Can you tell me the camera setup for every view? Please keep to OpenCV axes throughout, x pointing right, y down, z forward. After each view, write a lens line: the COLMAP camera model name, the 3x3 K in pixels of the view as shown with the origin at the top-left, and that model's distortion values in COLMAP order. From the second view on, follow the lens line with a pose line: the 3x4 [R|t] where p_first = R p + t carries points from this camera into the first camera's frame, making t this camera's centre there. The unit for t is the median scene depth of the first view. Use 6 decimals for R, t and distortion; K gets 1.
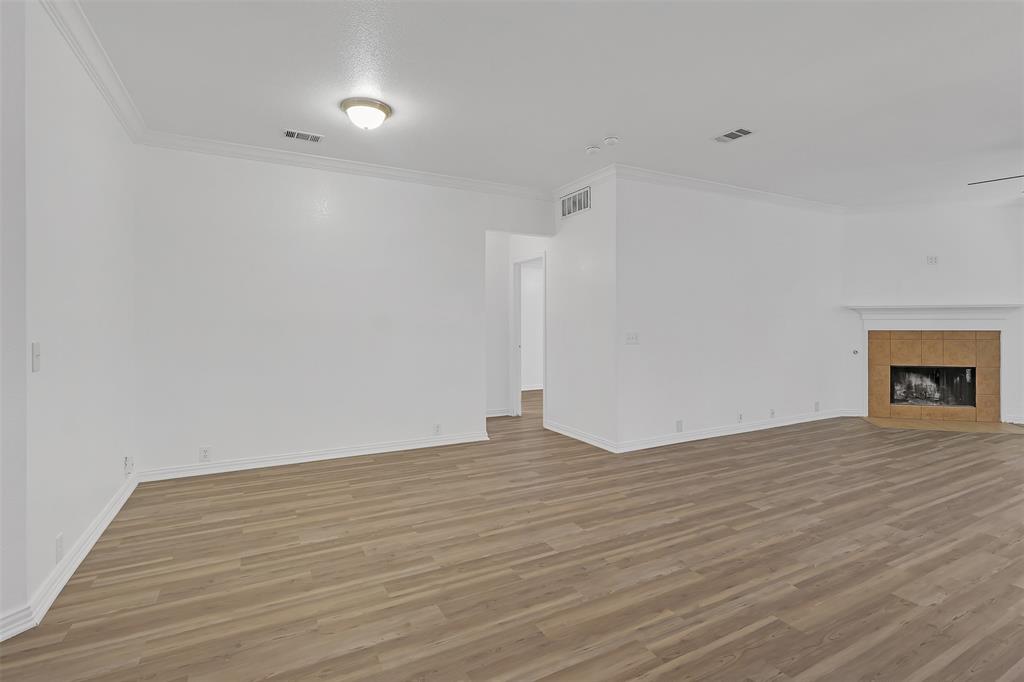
lens RADIAL K [[485.3, 0, 509.5], [0, 485.3, 337.0], [0, 0, 1]] dist [-0.003148, 0.001790]
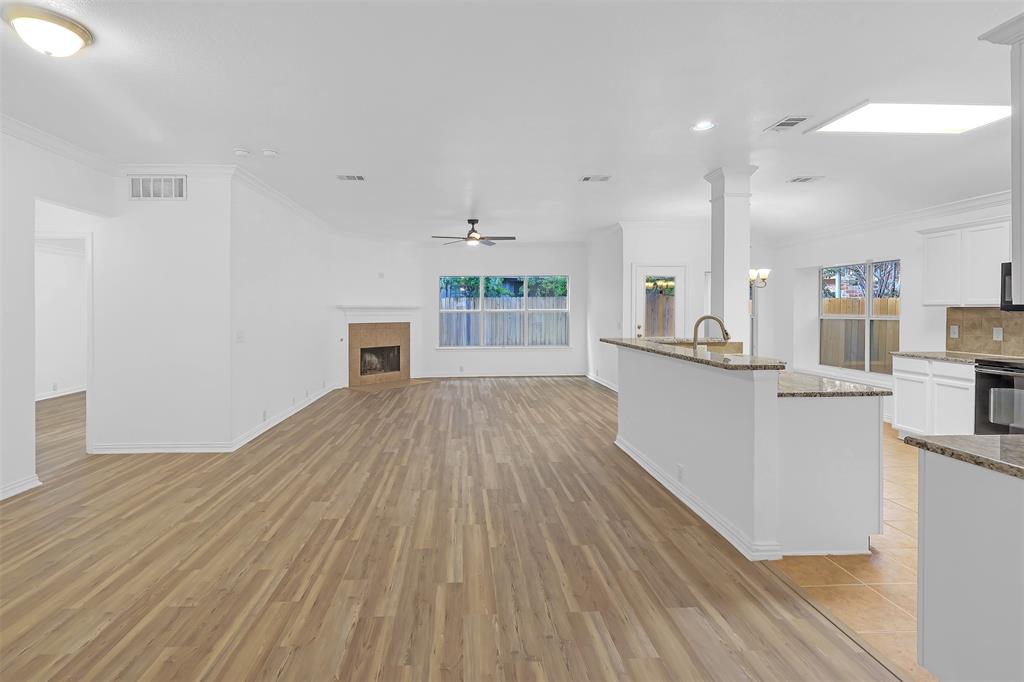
lens RADIAL K [[485.3, 0, 487.5], [0, 485.3, 320.7], [0, 0, 1]] dist [-0.003148, 0.001790]
pose [[0.433717, -0.014635, 0.900930, -0.557280], [0.029343, 0.999567, 0.002112, -0.022251], [-0.900571, 0.025520, 0.433959, 0.108416]]
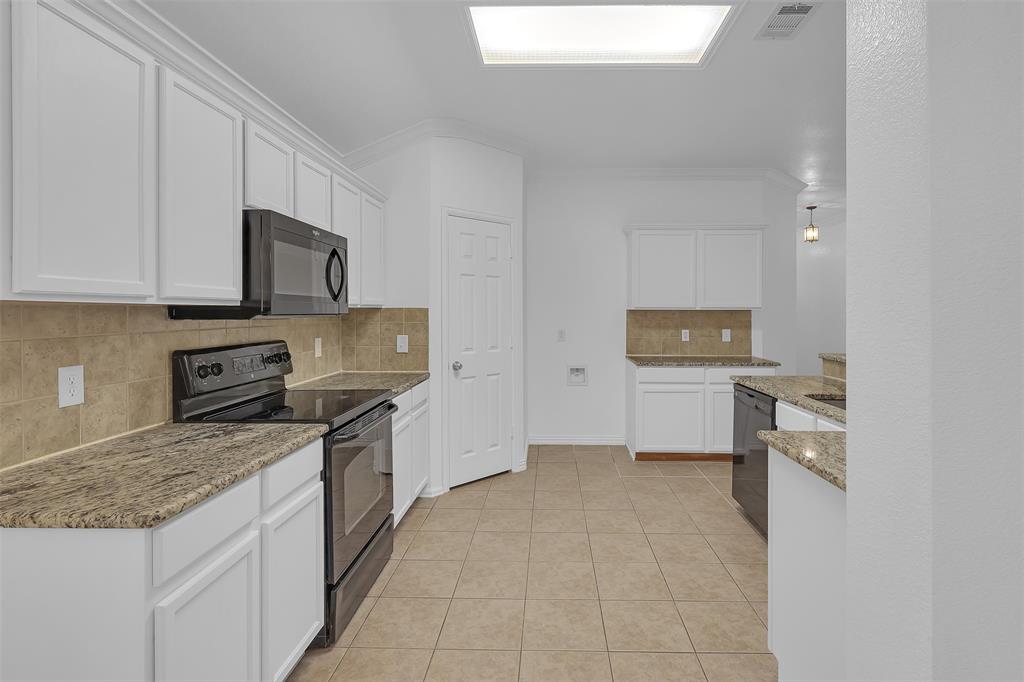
lens RADIAL K [[485.3, 0, 539.5], [0, 485.3, 313.9], [0, 0, 1]] dist [-0.003148, 0.001790]
pose [[-0.500326, 0.010173, -0.865777, 1.305055], [-0.028320, 0.999204, 0.028107, -0.030753], [0.865374, 0.038582, -0.499639, 0.015635]]
